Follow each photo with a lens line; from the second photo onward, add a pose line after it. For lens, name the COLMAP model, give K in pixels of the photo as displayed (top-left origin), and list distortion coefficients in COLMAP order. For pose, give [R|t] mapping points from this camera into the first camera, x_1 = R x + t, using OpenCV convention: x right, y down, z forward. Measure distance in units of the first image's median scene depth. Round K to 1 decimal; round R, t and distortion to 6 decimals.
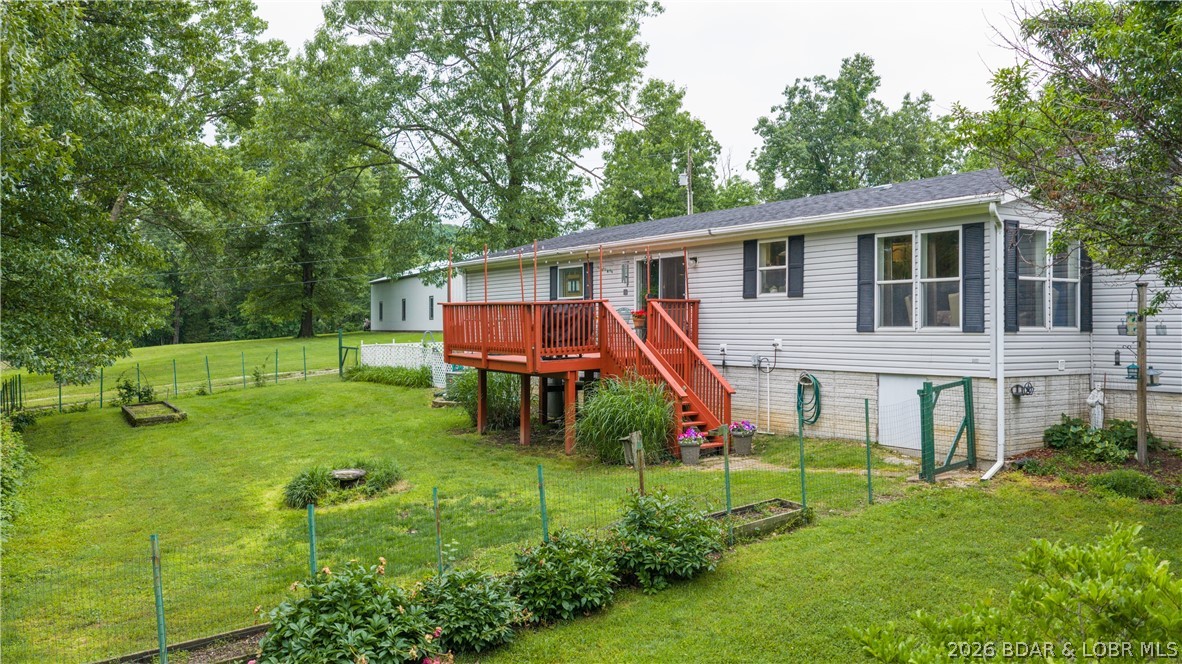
lens RADIAL K [[980.4, 0, 591.0], [0, 980.4, 332.0], [0, 0, 1]] dist [0.012568, -0.004382]
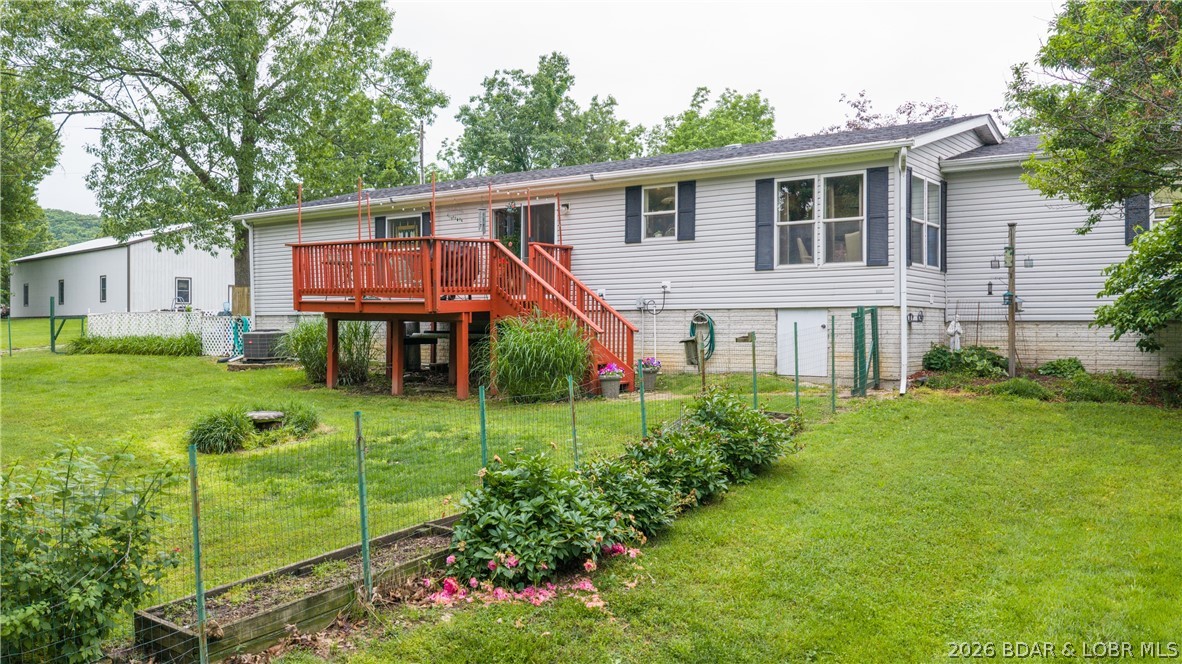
lens RADIAL K [[980.4, 0, 591.0], [0, 980.4, 332.0], [0, 0, 1]] dist [0.012568, -0.004382]
pose [[0.936813, -0.000411, 0.349829, -0.246185], [0.000740, 0.999999, -0.000807, 0.061618], [-0.349829, 0.001015, 0.936813, 0.060049]]
